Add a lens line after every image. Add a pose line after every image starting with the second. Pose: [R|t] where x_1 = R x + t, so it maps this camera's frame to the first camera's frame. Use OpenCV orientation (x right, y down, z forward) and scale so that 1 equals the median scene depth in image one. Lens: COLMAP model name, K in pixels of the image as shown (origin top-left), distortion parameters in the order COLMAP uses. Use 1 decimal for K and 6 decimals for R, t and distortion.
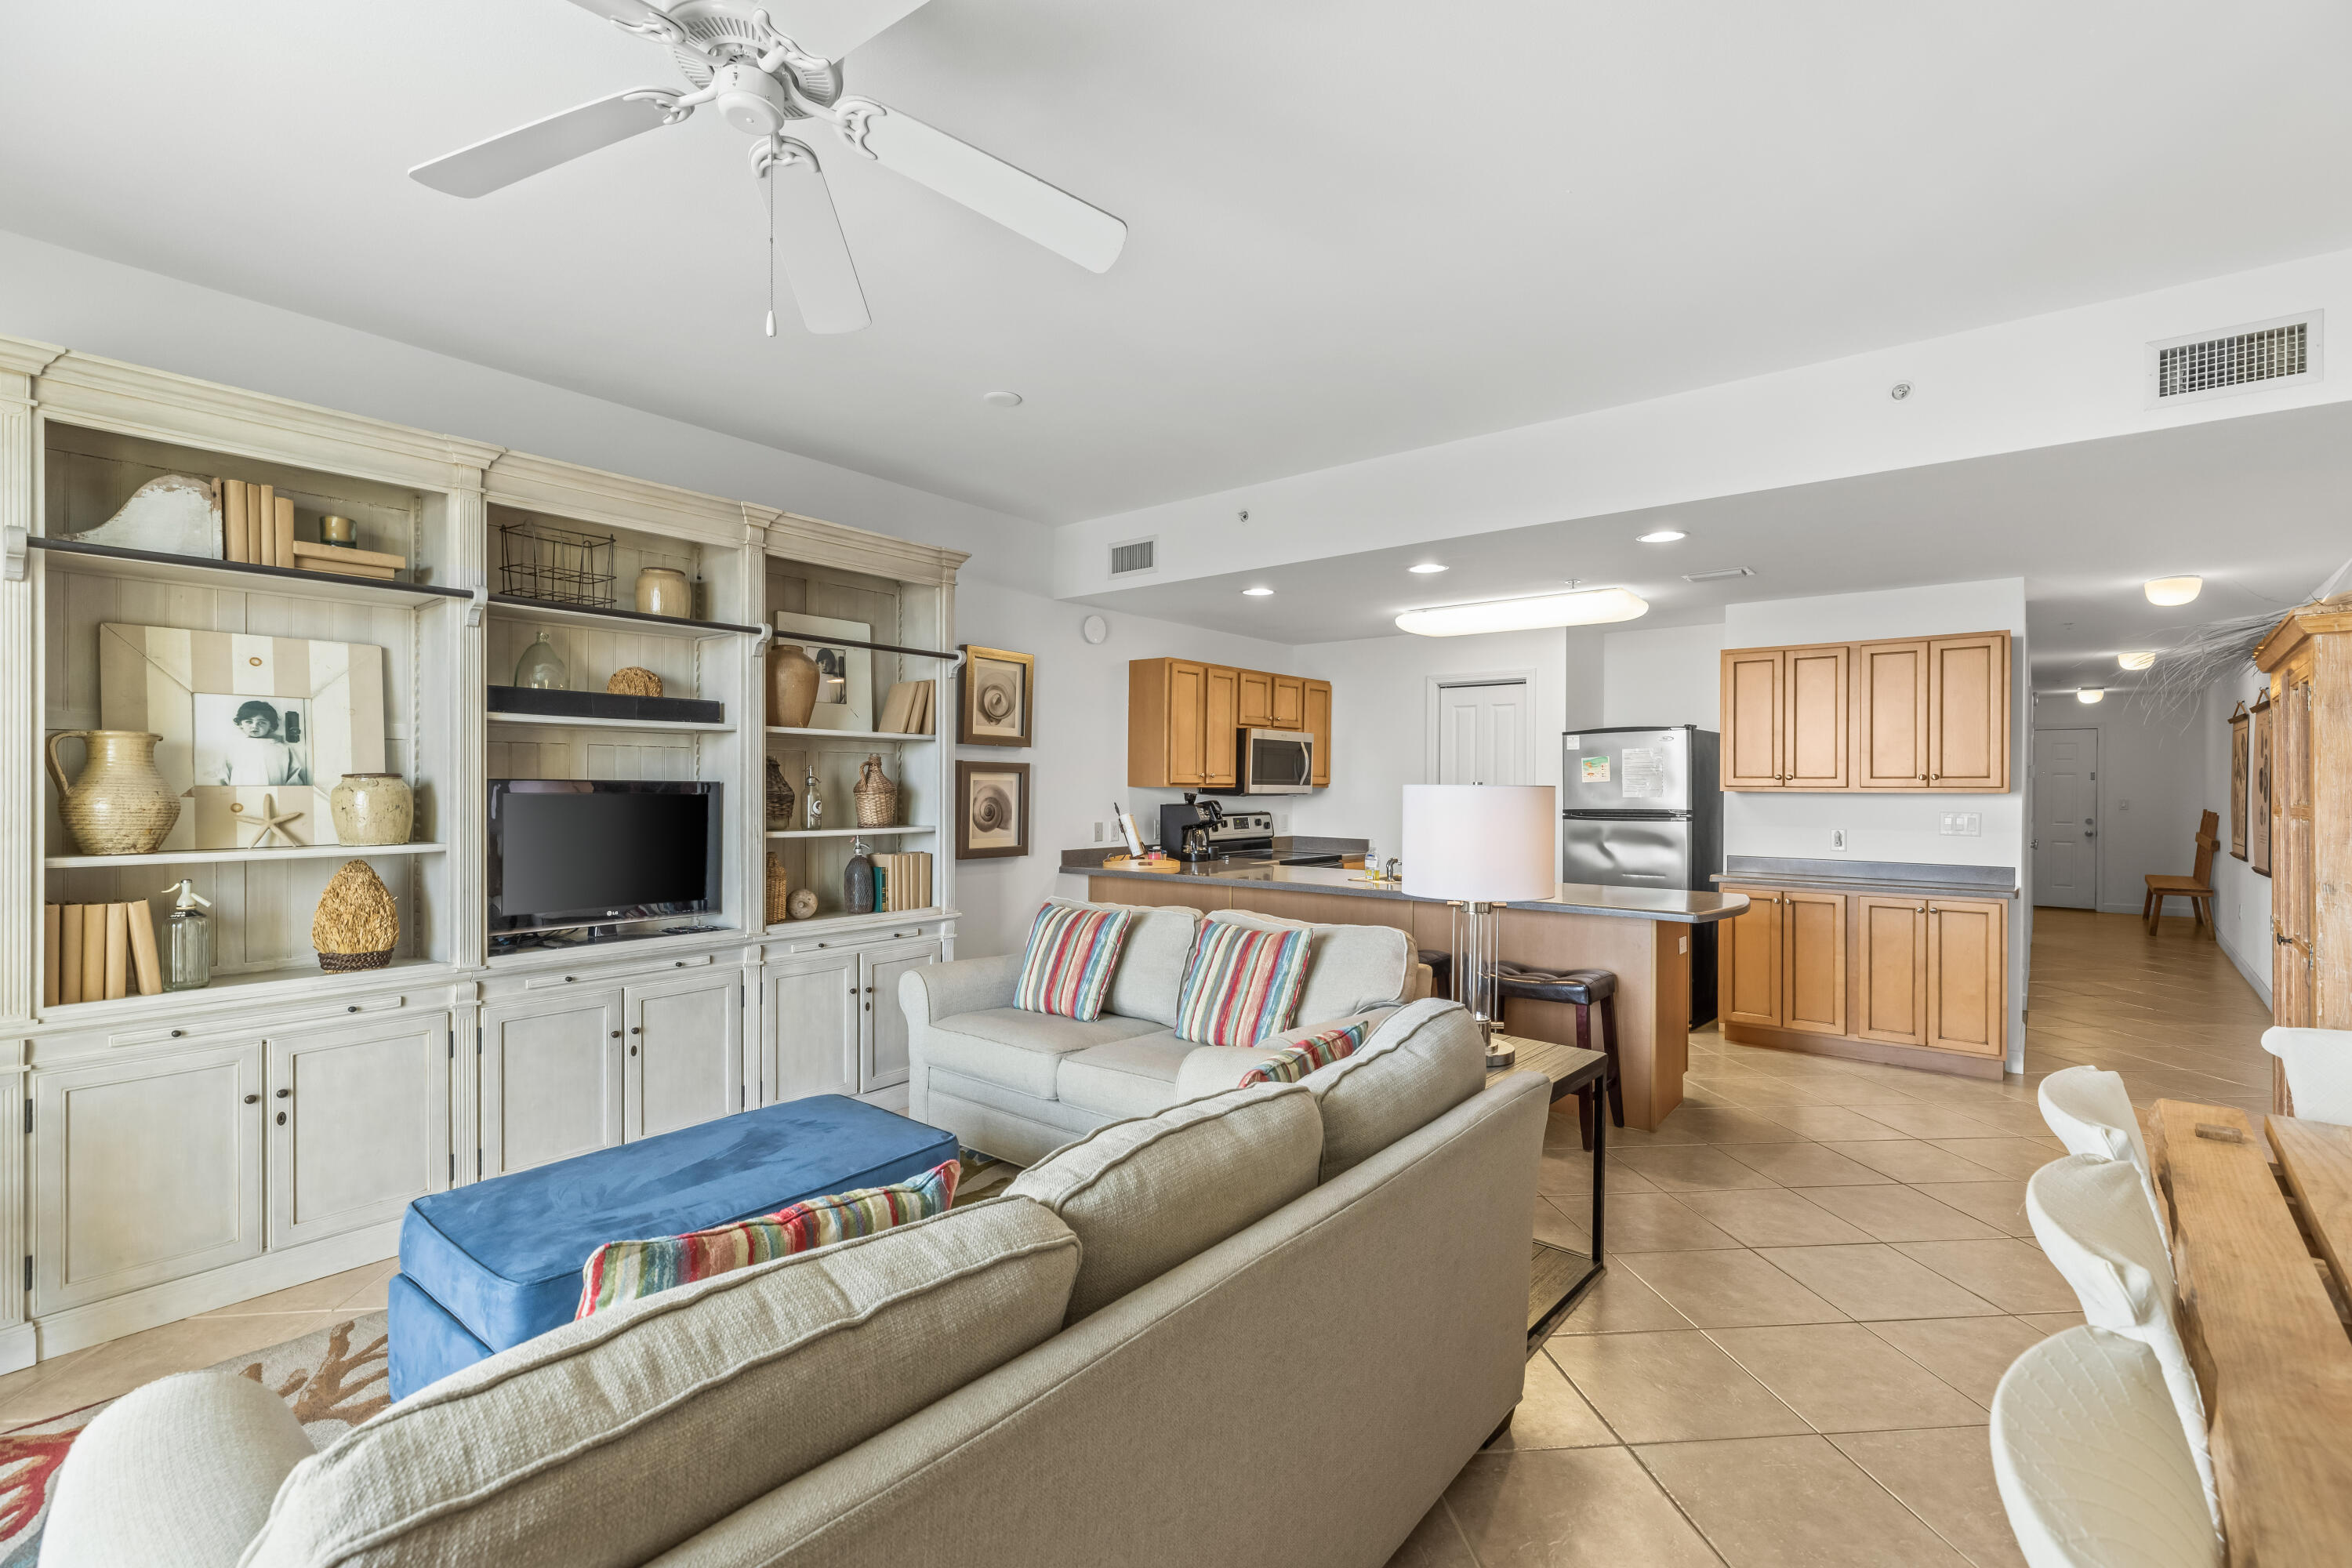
lens RADIAL K [[1049.6, 0, 1161.6], [0, 1049.6, 788.3], [0, 0, 1]] dist [0.002827, 0.000355]
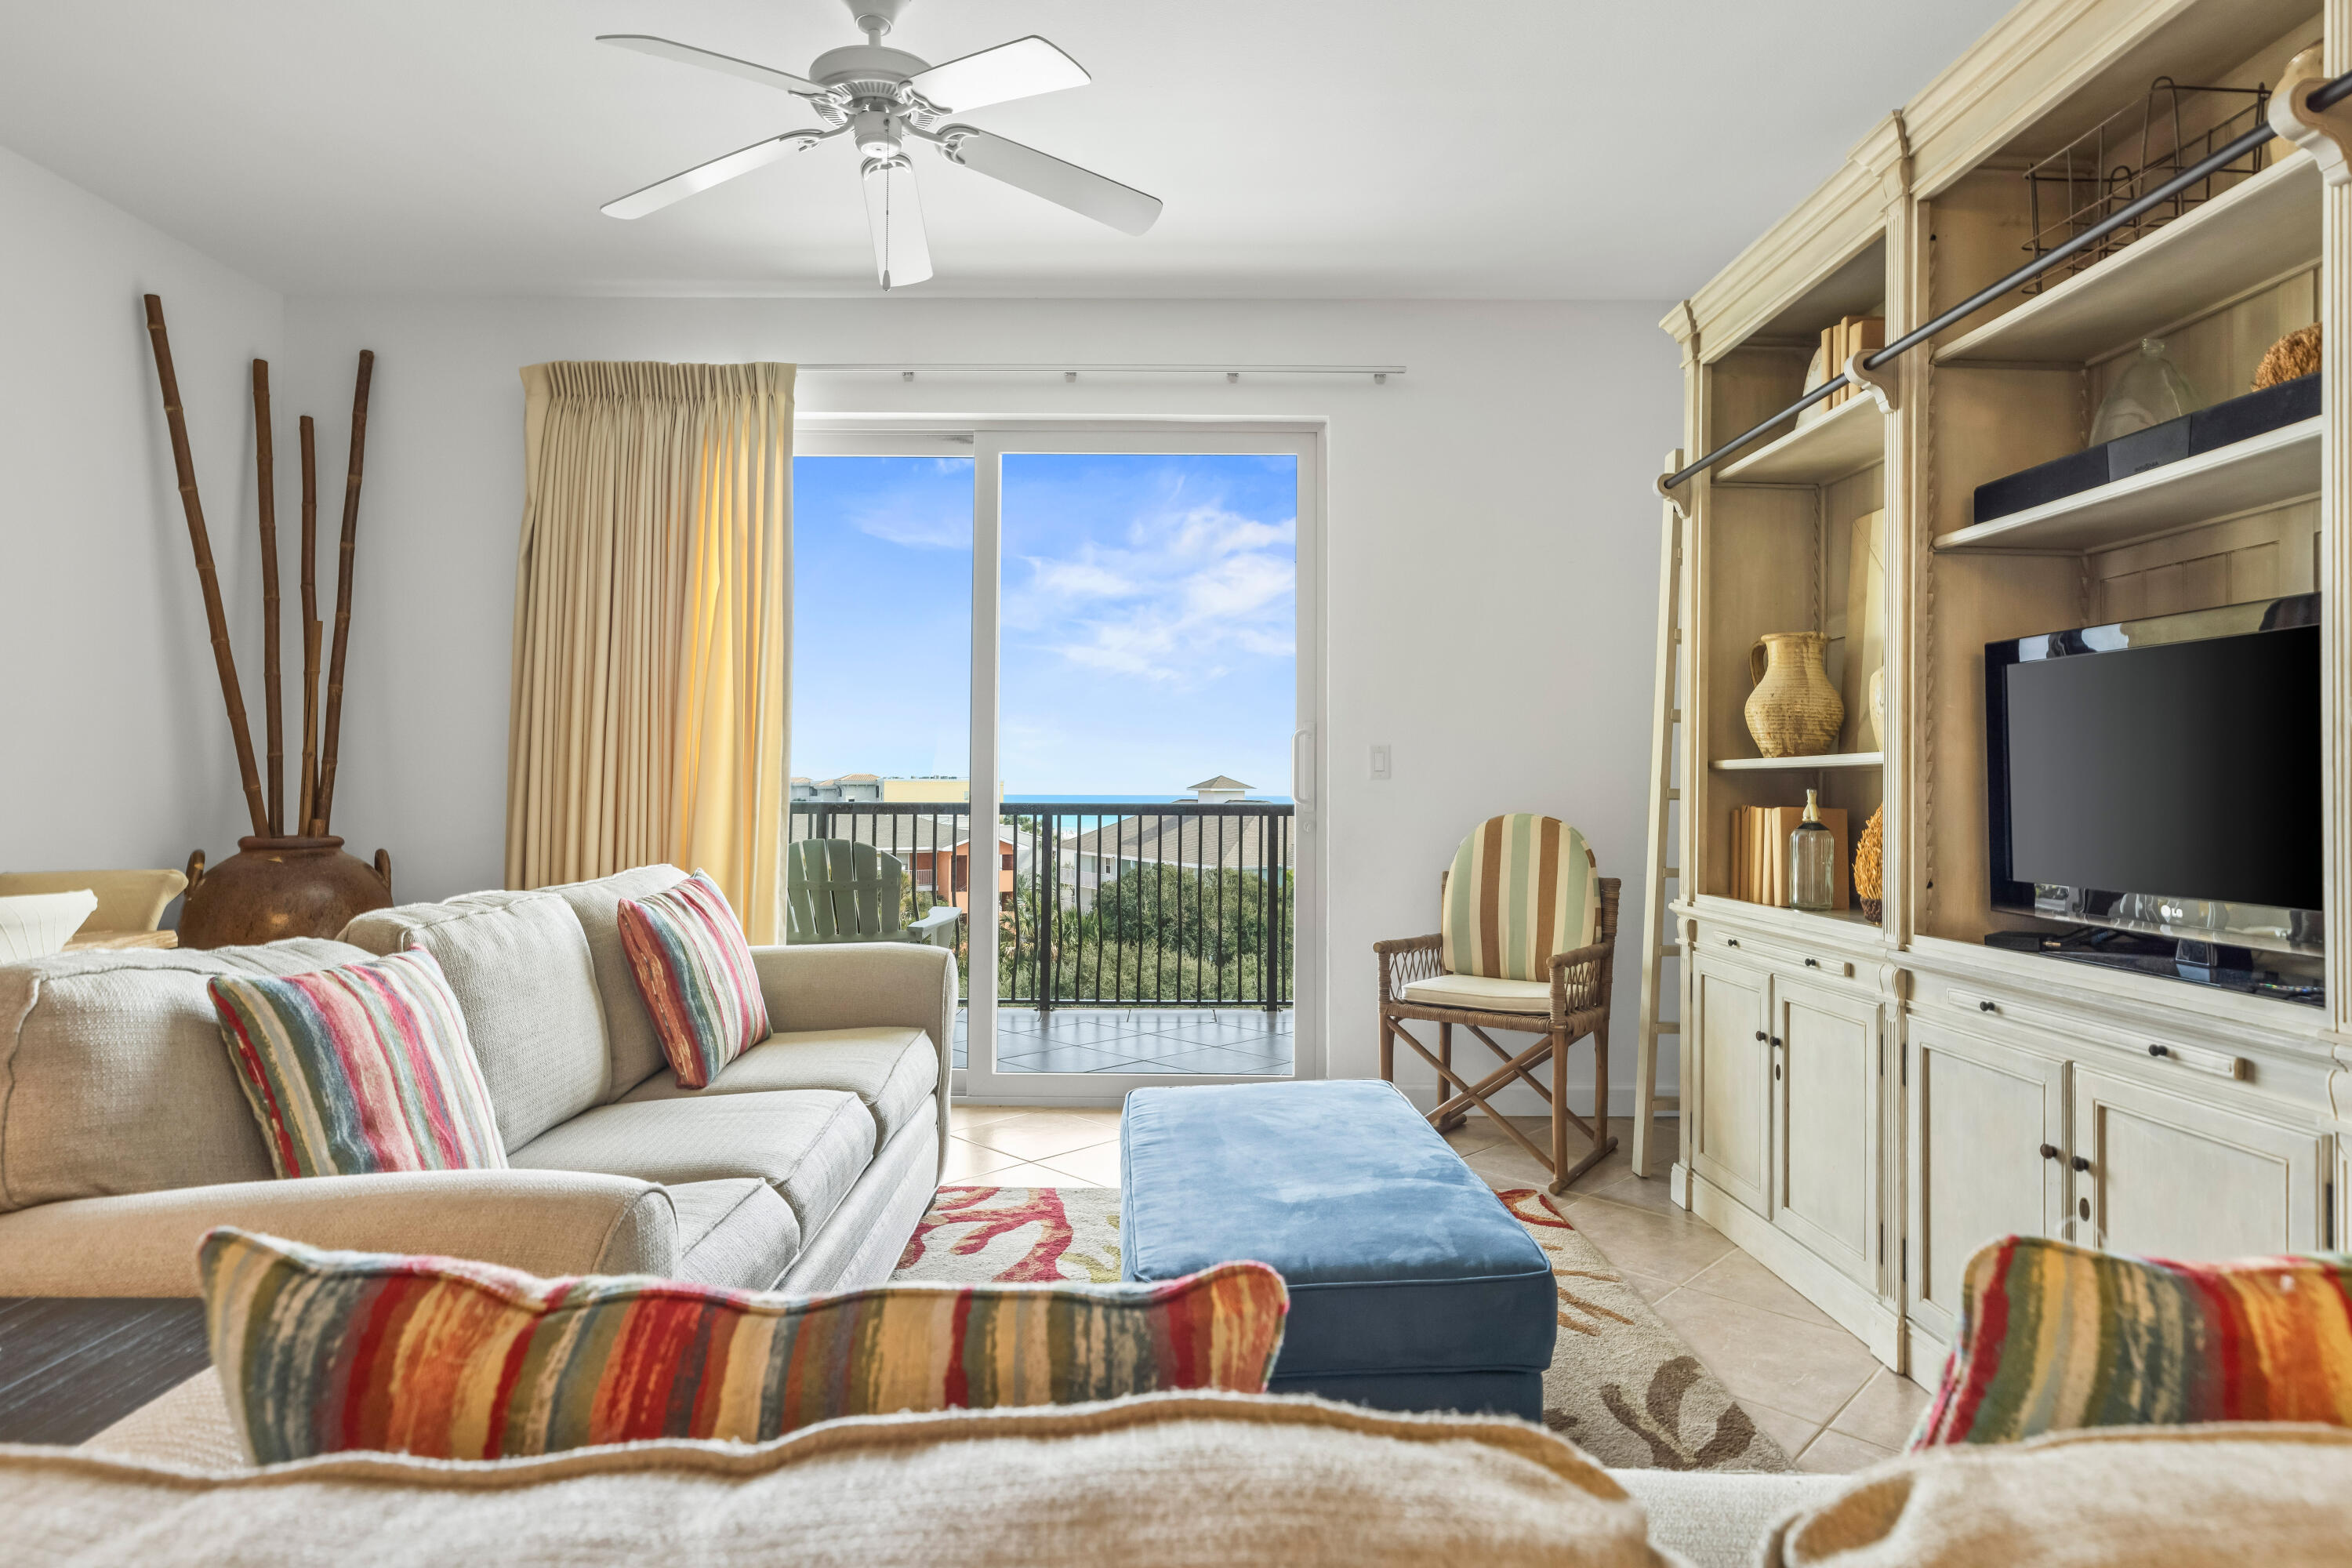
lens RADIAL K [[1252.4, 0, 1163.1], [0, 1252.4, 762.3], [0, 0, 1]] dist [-0.003643, 0.002225]
pose [[-0.770770, -0.023609, -0.636676, 0.145746], [-0.013291, 0.999692, -0.020981, 0.071212], [0.636975, -0.007709, -0.770846, 1.120683]]
